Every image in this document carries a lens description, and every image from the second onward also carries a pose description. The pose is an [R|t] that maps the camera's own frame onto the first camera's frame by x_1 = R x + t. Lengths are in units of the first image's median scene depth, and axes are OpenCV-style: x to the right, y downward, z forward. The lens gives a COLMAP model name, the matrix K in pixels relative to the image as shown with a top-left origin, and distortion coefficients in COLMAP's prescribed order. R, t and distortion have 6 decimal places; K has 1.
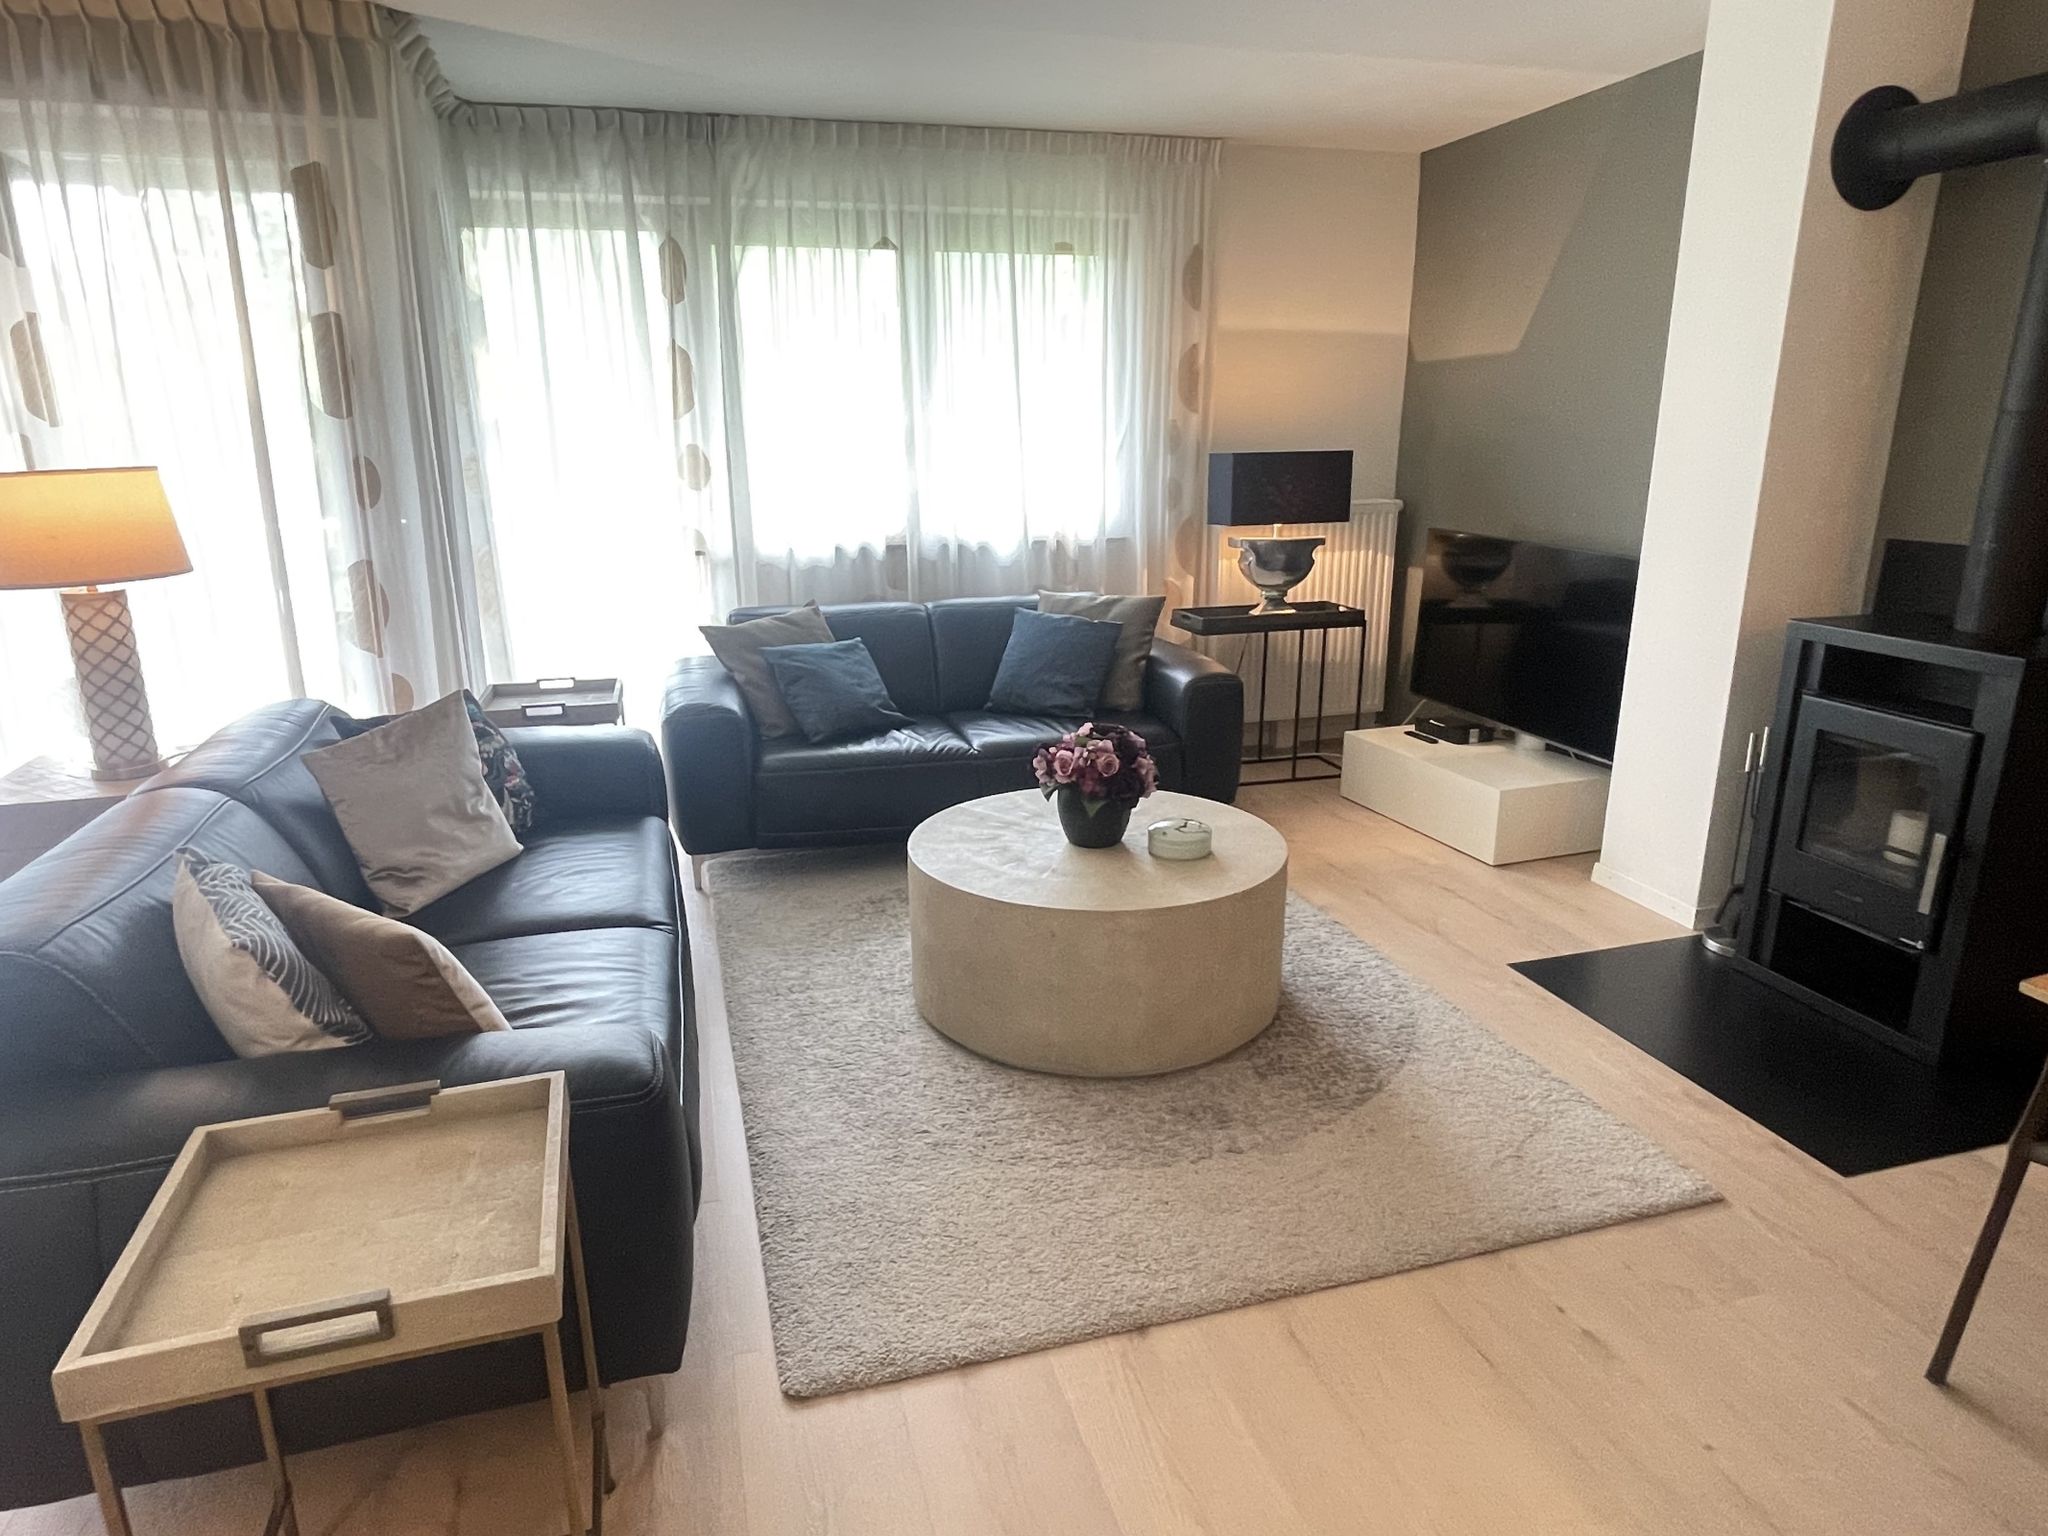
lens RADIAL K [[1221.6, 0, 1002.7], [0, 1221.6, 778.4], [0, 0, 1]] dist [-0.007131, 0.003275]
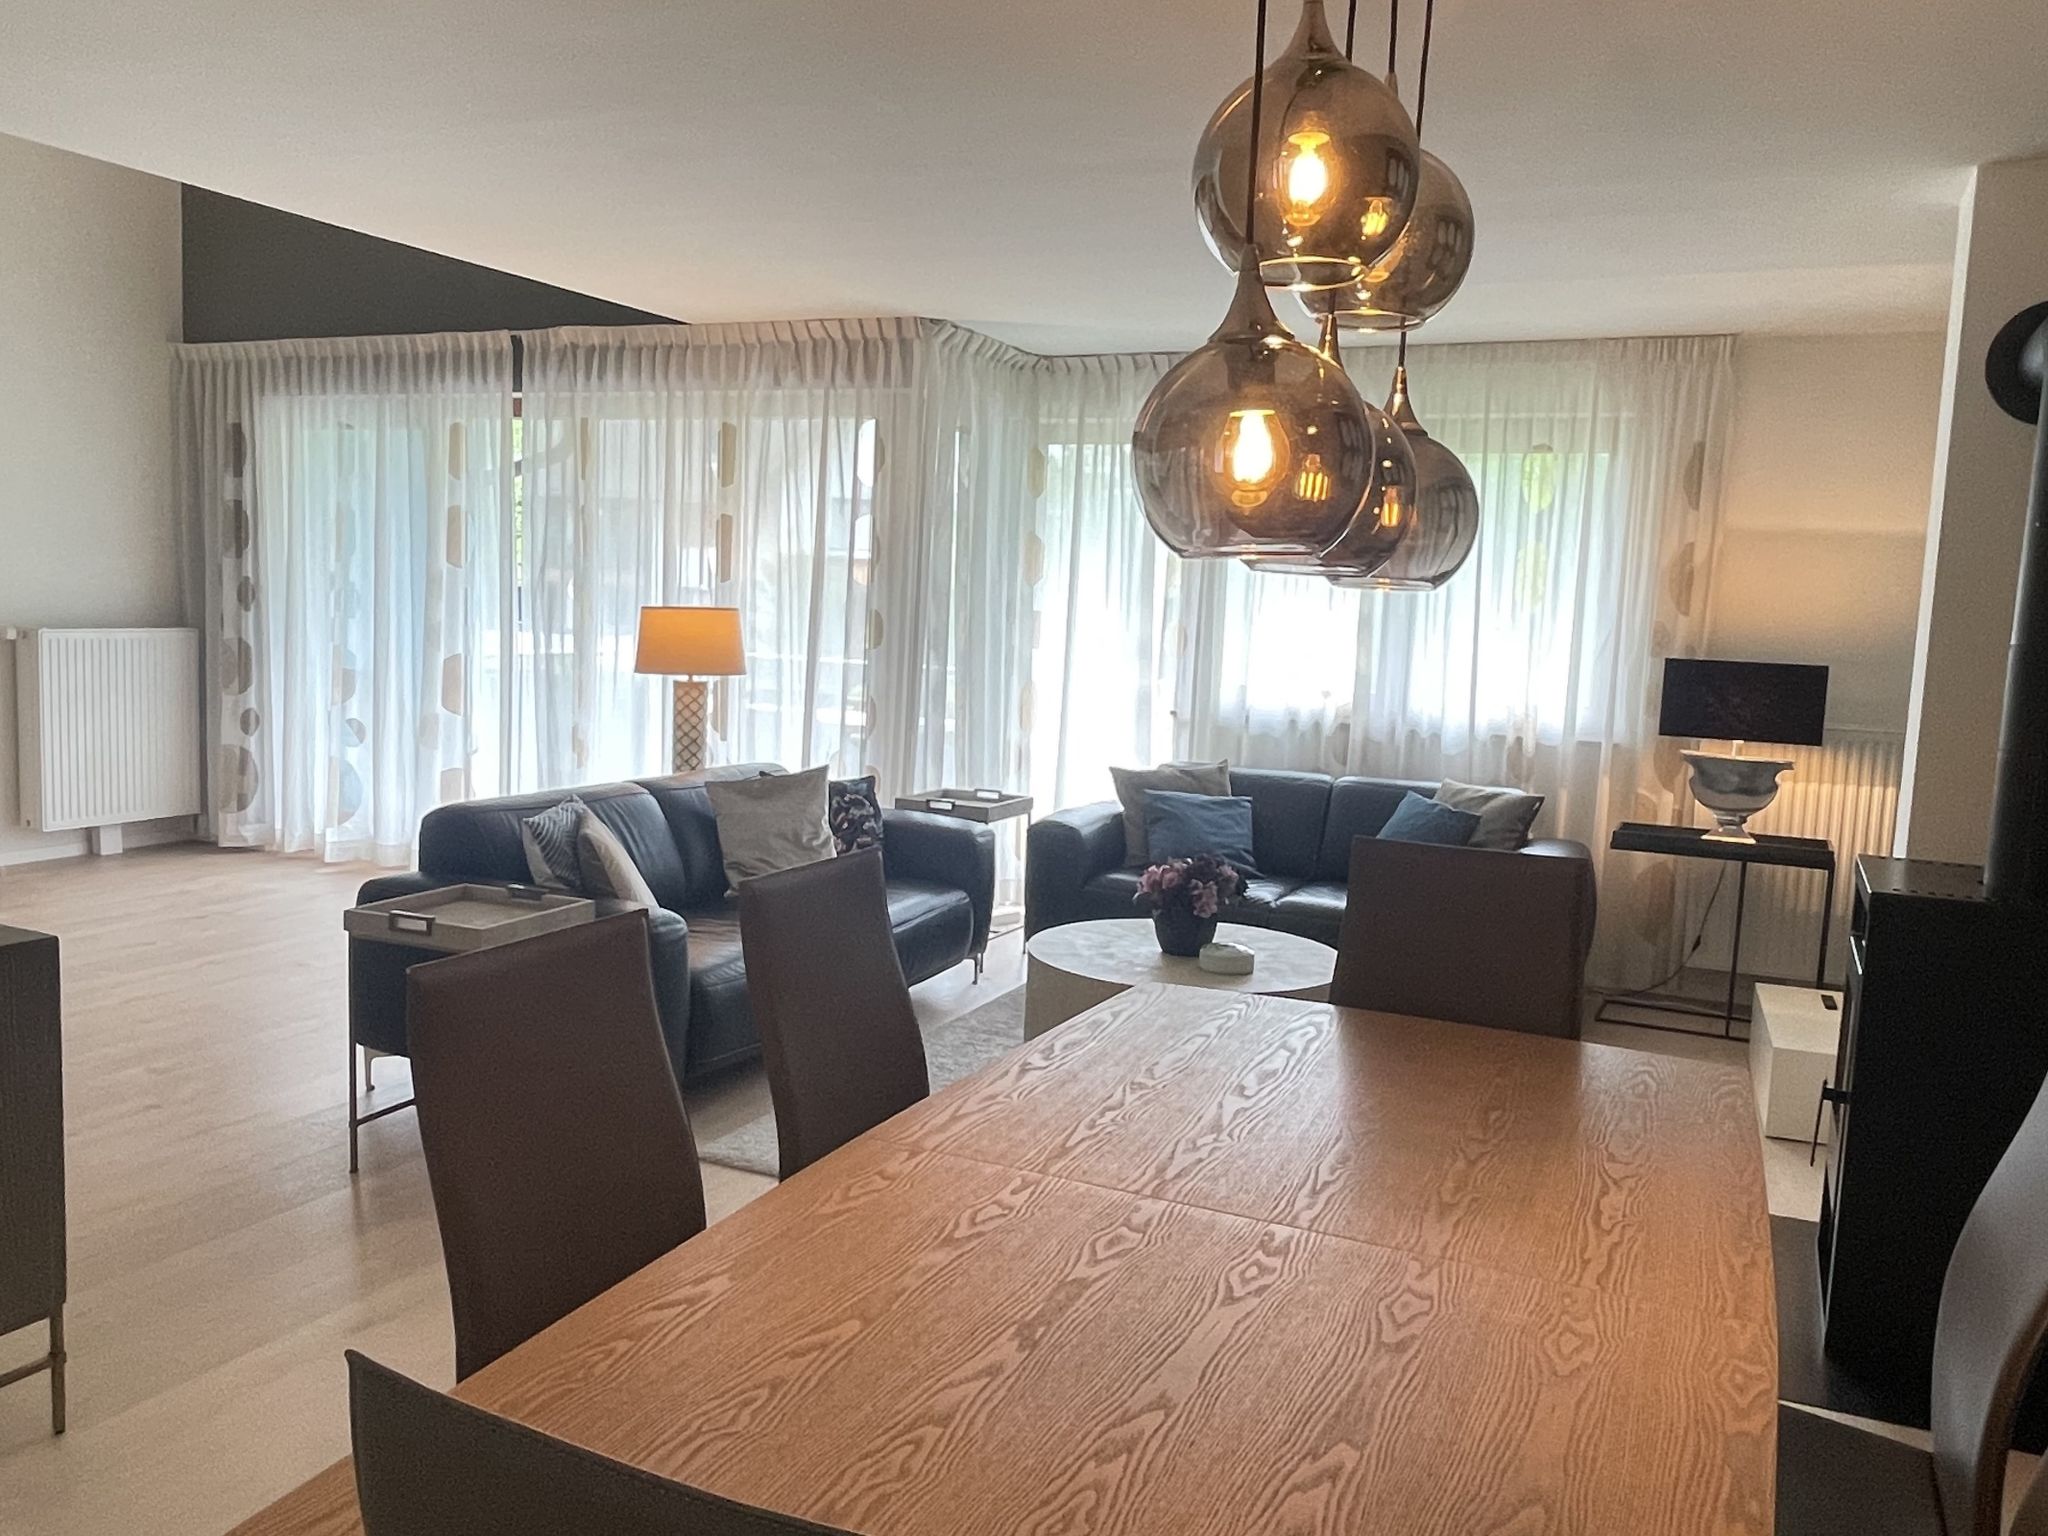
lens RADIAL K [[1592.5, 0, 1009.9], [0, 1592.5, 772.2], [0, 0, 1]] dist [0.020677, -0.047158]
pose [[0.758192, 0.113977, -0.641992, 0.670411], [-0.226112, 0.969465, -0.094922, 0.048740], [0.611570, 0.217131, 0.760813, -0.226122]]
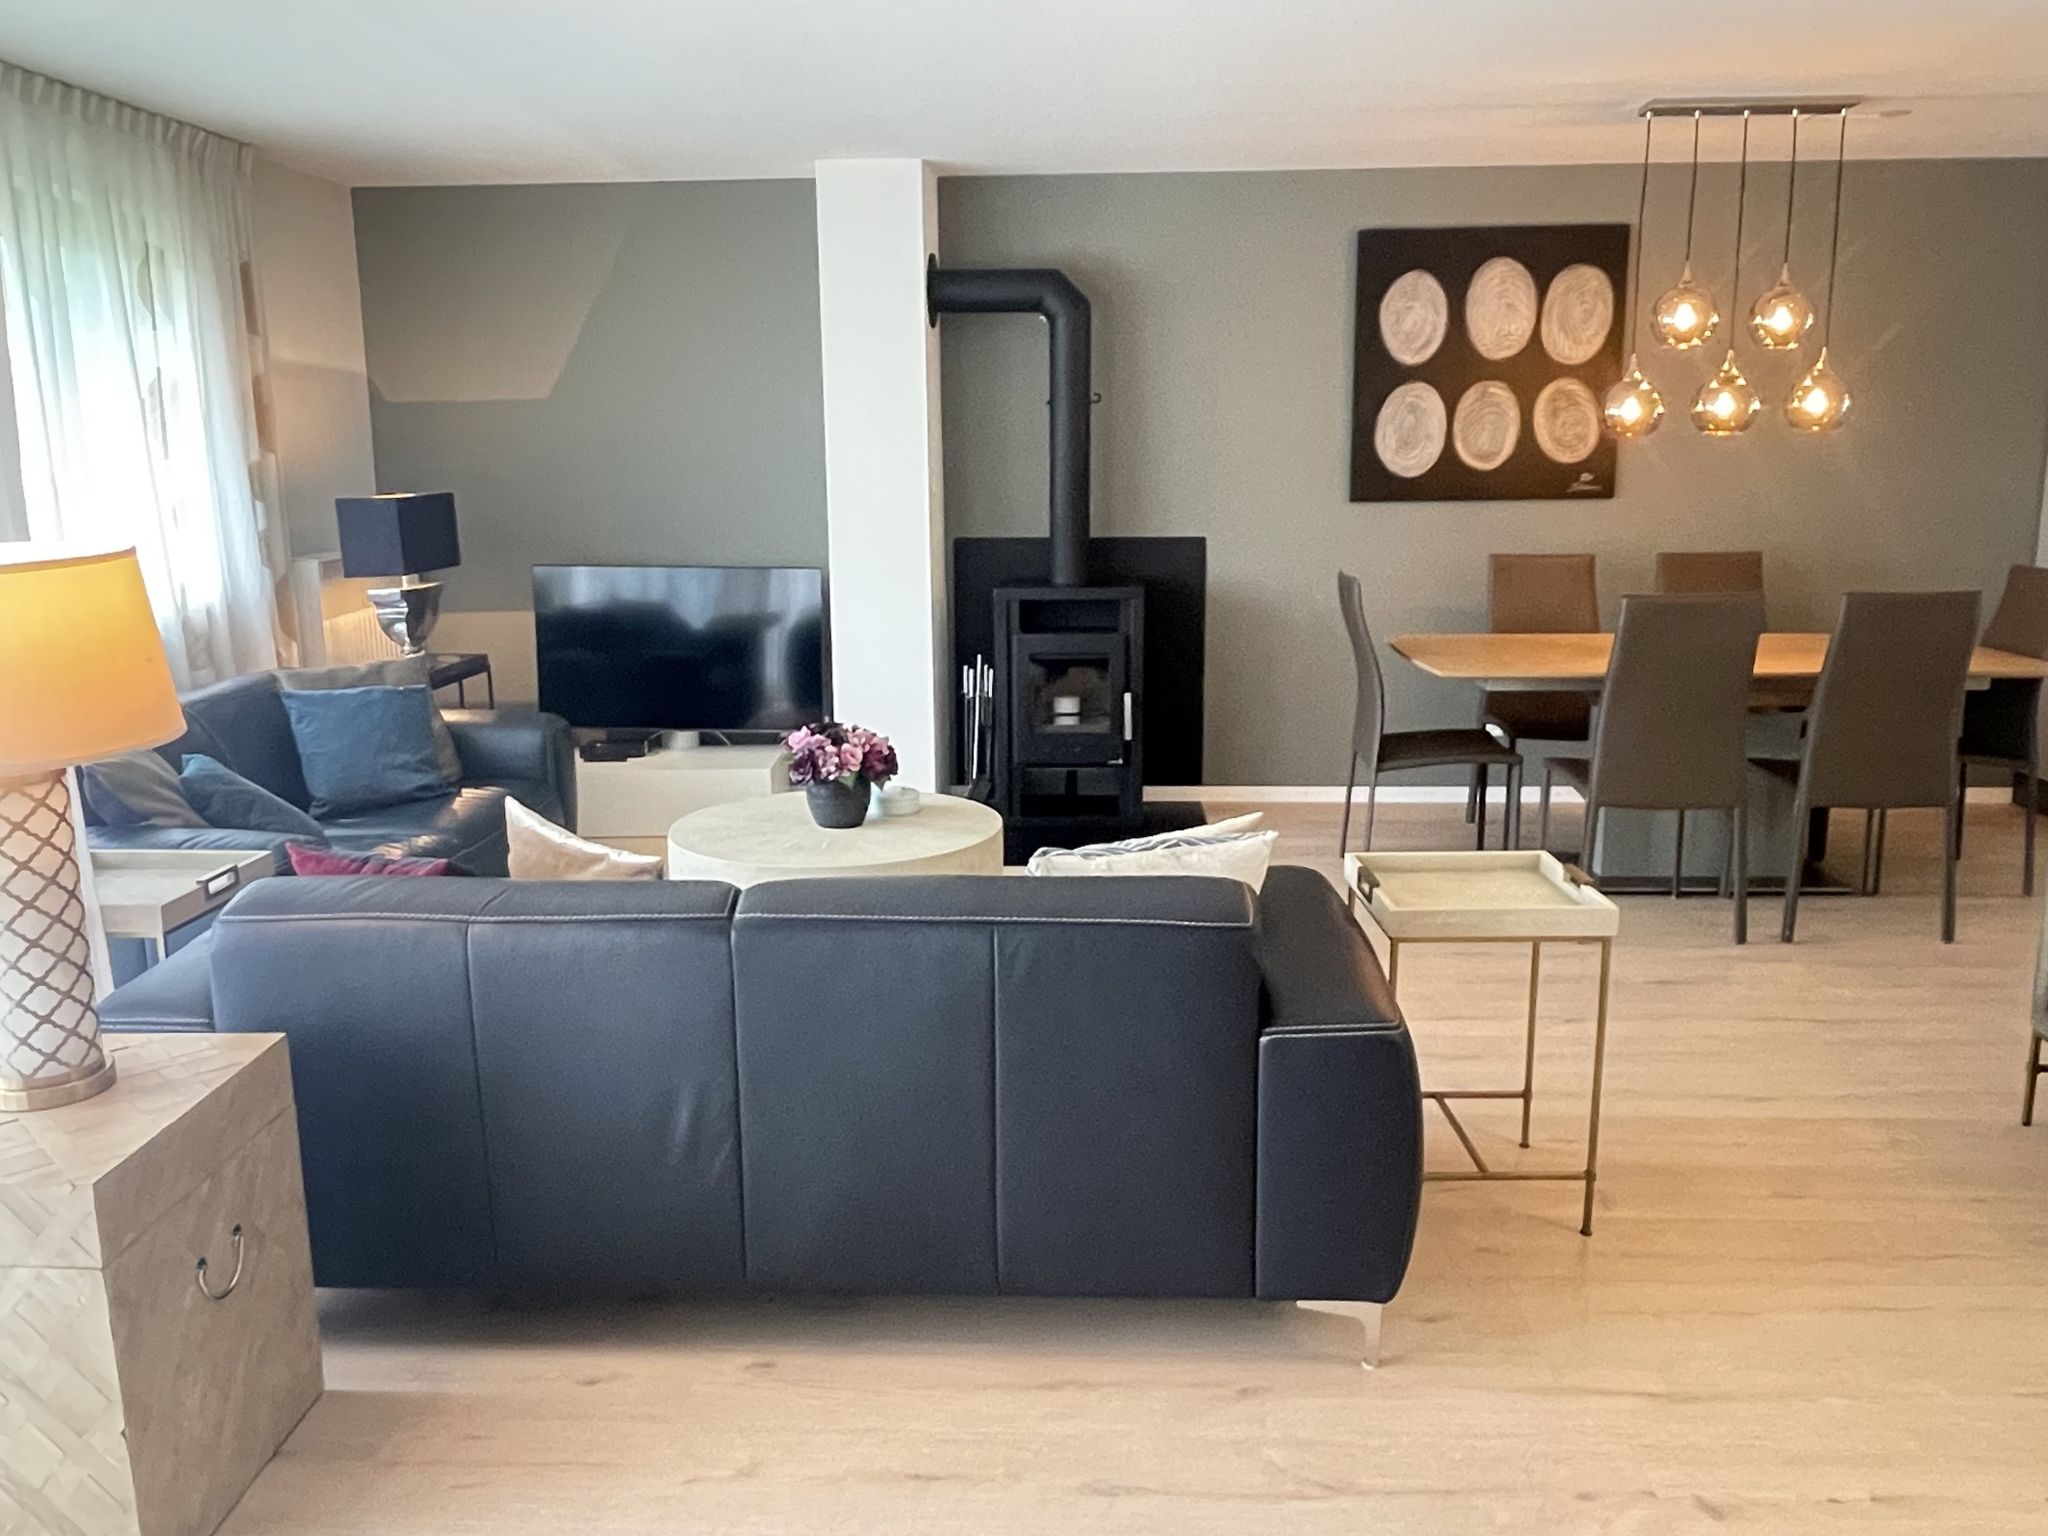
lens RADIAL K [[1592.5, 0, 1021.8], [0, 1592.5, 779.1], [0, 0, 1]] dist [0.020677, -0.047158]
pose [[0.309419, -0.187744, 0.932208, -0.917158], [0.268539, 0.957667, 0.103737, -0.071184], [-0.912221, 0.218236, 0.346737, 0.230934]]
